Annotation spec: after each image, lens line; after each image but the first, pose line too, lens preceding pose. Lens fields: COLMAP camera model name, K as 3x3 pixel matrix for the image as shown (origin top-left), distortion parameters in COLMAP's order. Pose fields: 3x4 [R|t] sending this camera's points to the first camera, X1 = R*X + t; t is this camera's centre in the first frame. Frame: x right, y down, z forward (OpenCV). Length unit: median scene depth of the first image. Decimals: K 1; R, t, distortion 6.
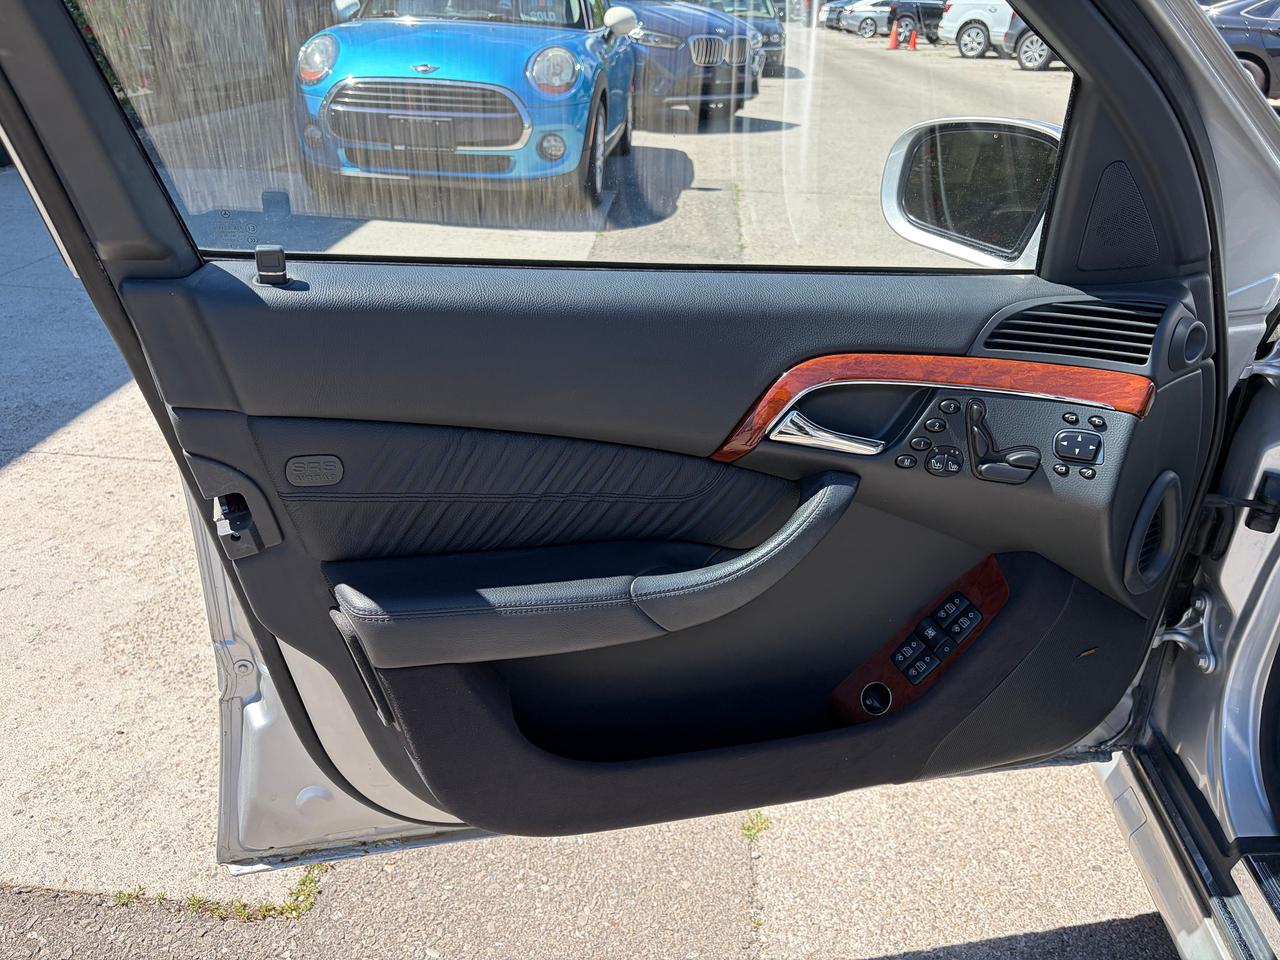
lens RADIAL K [[967.0, 0, 637.4], [0, 967.0, 484.4], [0, 0, 1]] dist [0.040625, -0.051595]
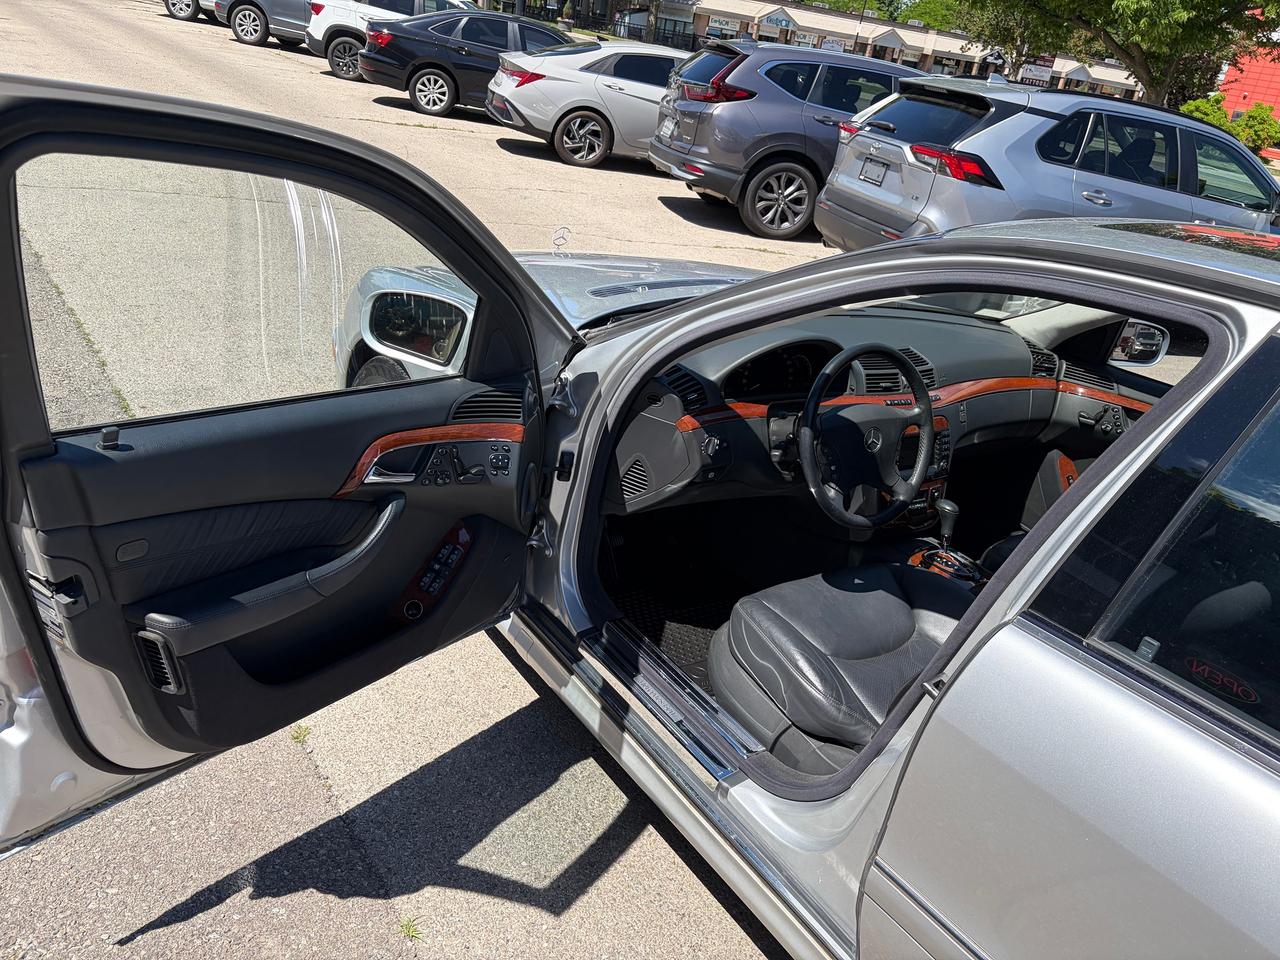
lens RADIAL K [[967.0, 0, 628.3], [0, 967.0, 475.4], [0, 0, 1]] dist [0.040625, -0.051595]
pose [[0.750648, -0.167086, 0.639226, -0.566879], [0.144859, 0.985575, 0.087508, -0.125995], [-0.644626, 0.026910, 0.764024, -0.646989]]
